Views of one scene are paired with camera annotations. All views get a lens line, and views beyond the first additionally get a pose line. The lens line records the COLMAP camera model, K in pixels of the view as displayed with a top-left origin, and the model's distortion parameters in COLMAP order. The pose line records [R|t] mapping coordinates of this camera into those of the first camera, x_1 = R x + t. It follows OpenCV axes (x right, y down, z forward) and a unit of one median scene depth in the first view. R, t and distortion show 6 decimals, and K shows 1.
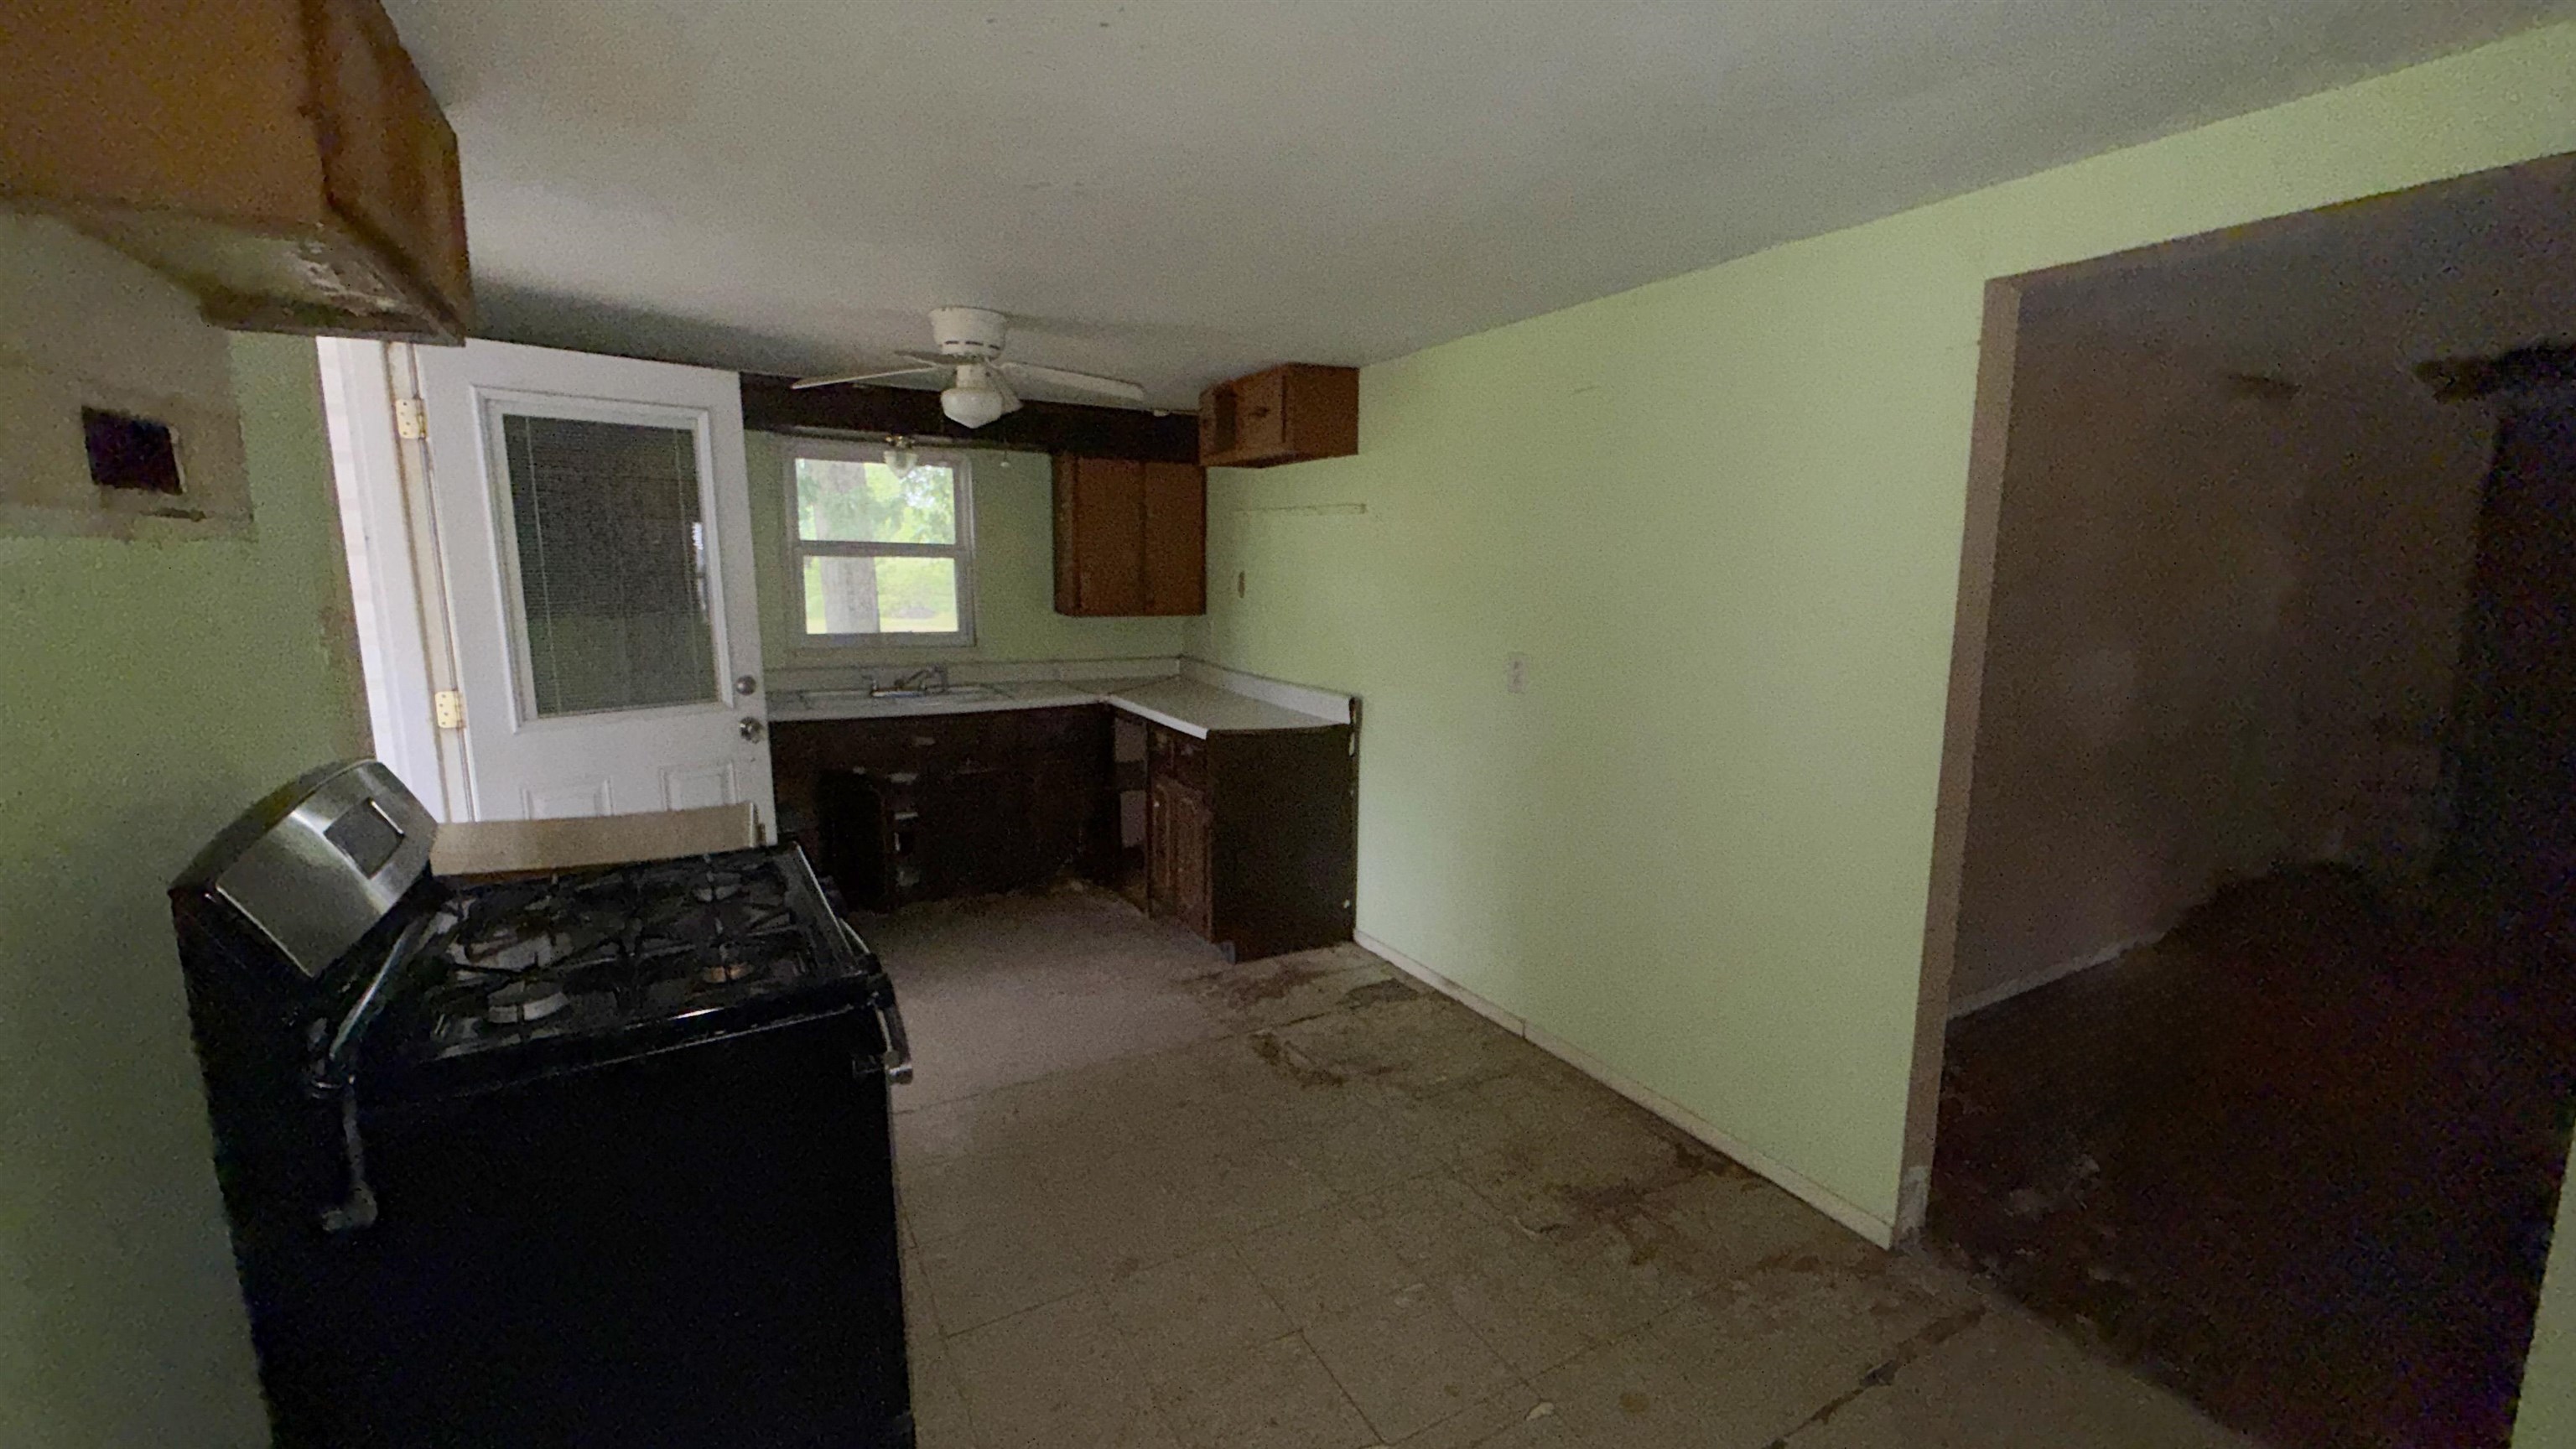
lens RADIAL K [[1110.4, 0, 1288.0], [0, 1110.4, 724.5], [0, 0, 1]] dist [0.000294, -0.000450]
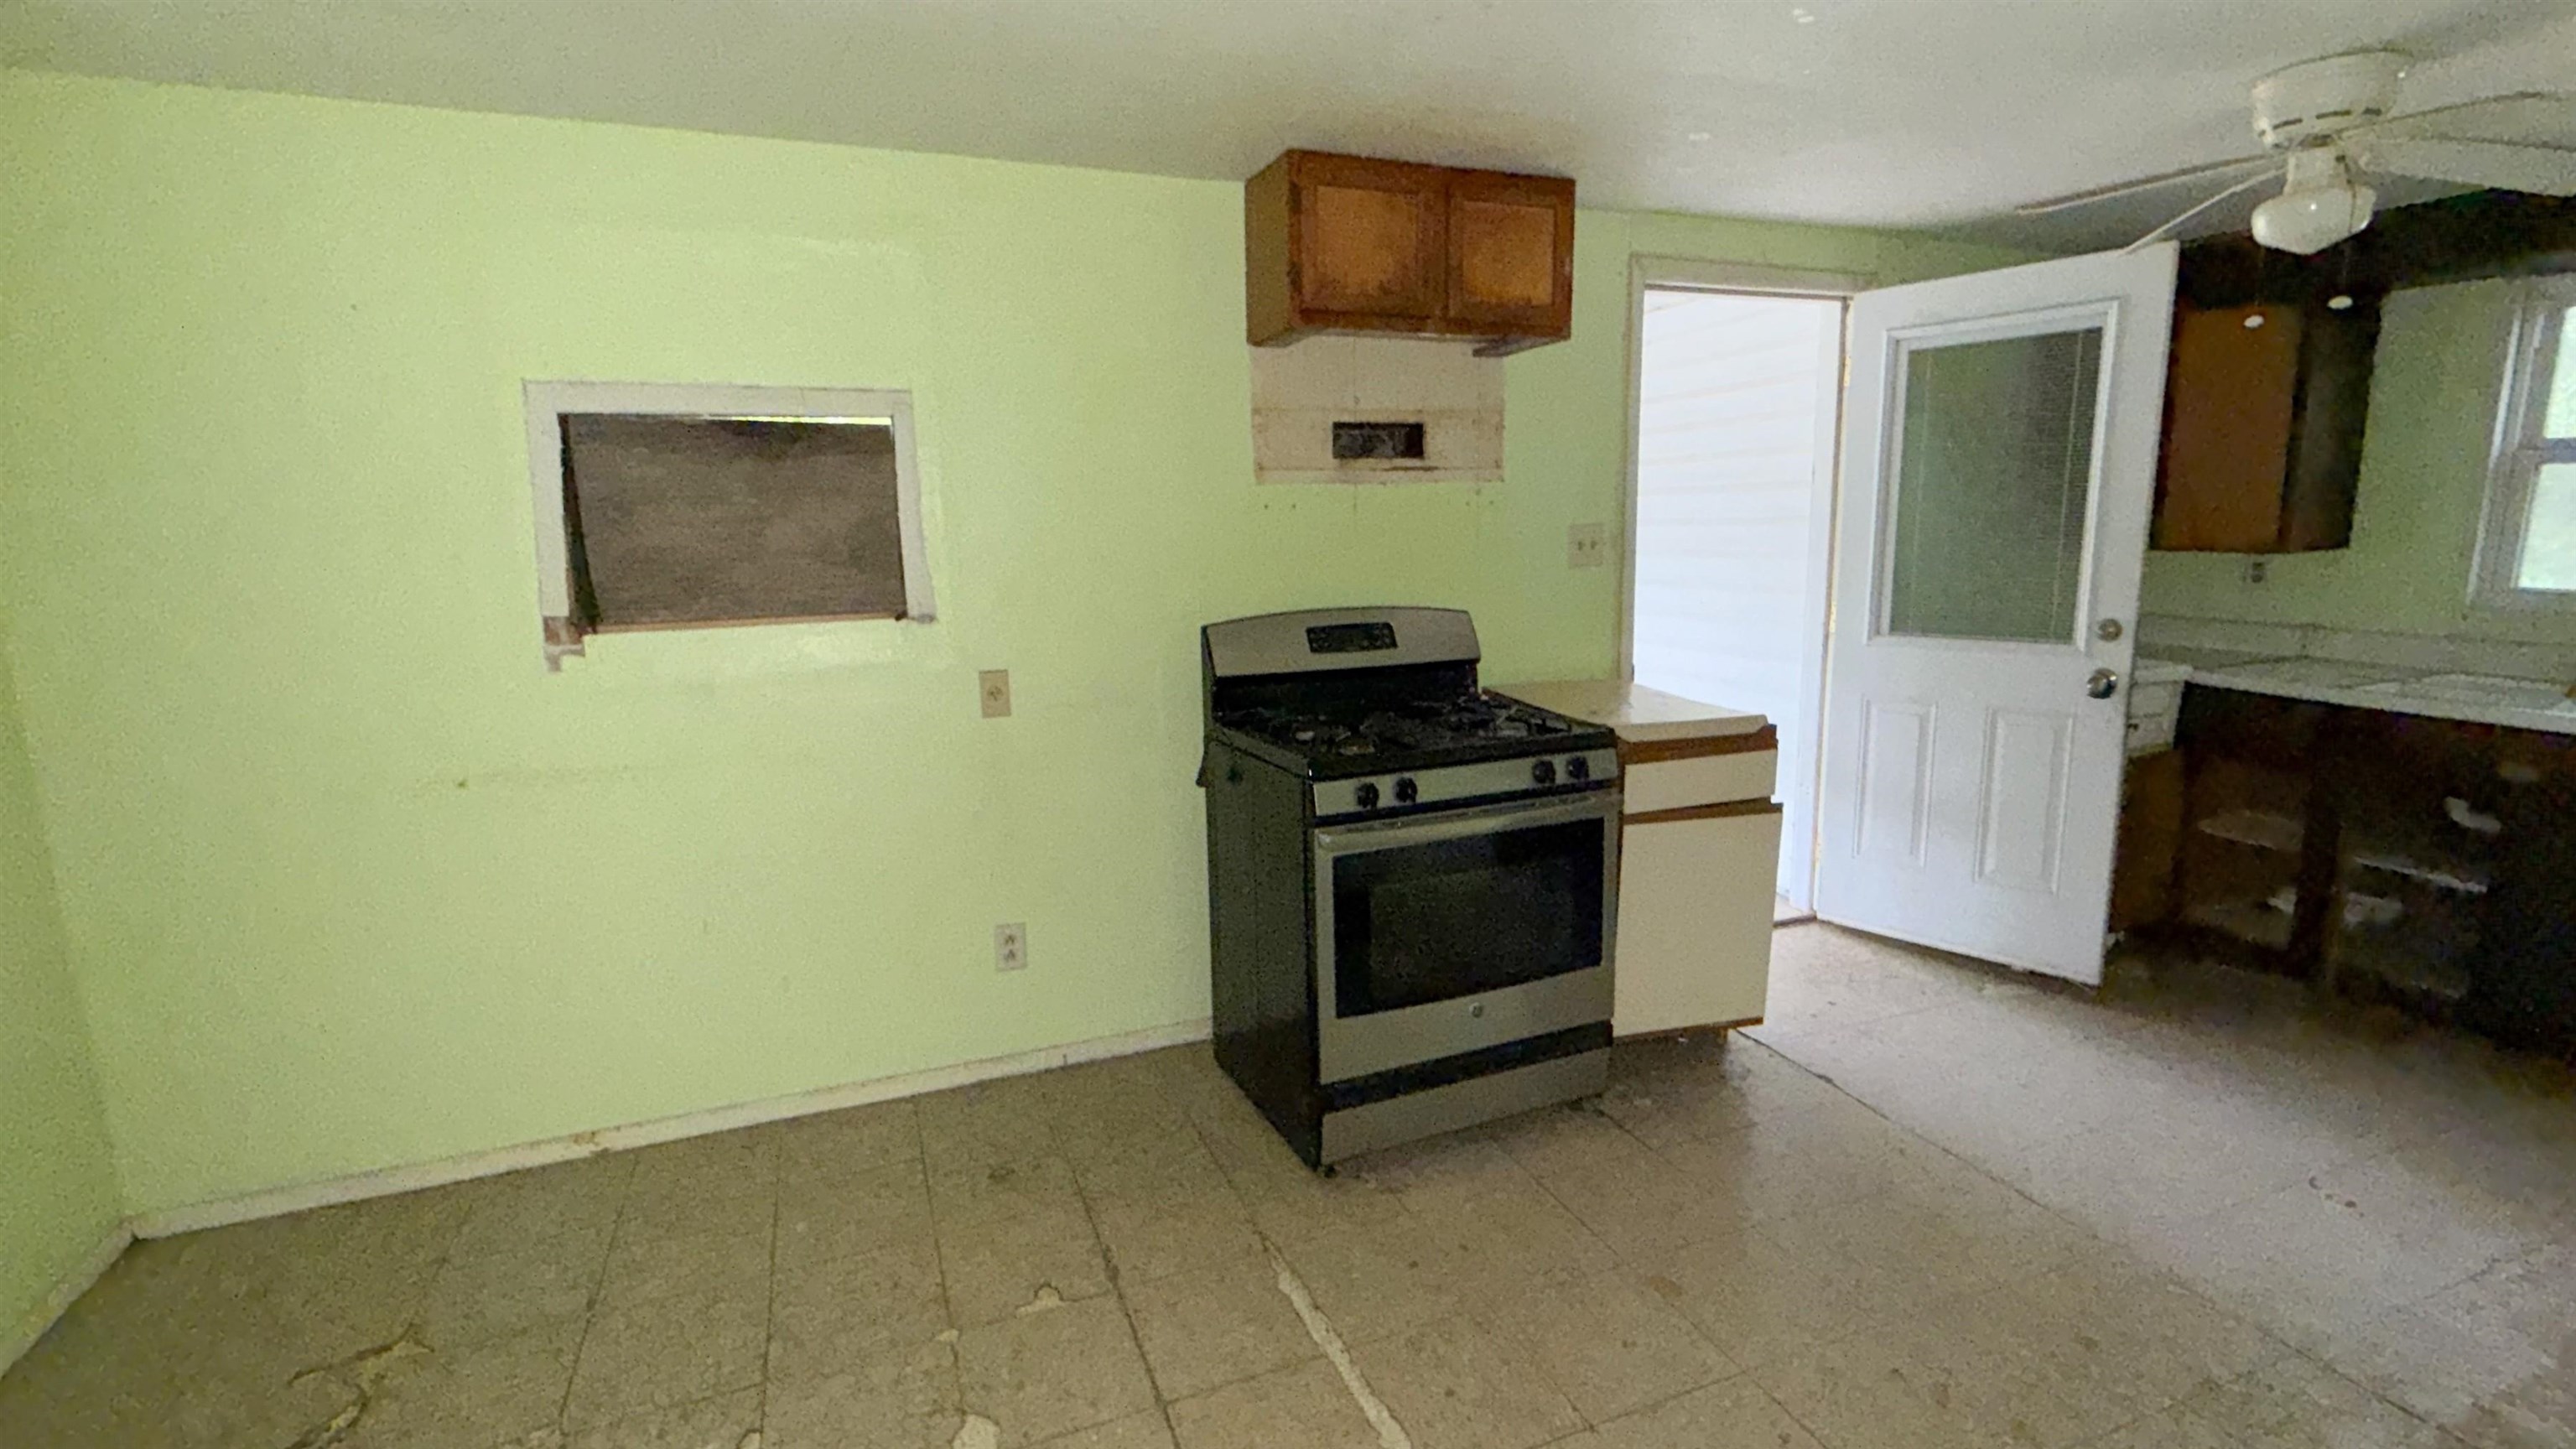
lens RADIAL K [[1110.4, 0, 1288.0], [0, 1110.4, 724.5], [0, 0, 1]] dist [0.000294, -0.000450]
pose [[-0.134013, 0.179502, -0.974587, 0.464200], [-0.123533, 0.972761, 0.196152, -0.059130], [0.983250, 0.146681, -0.108188, 0.546584]]
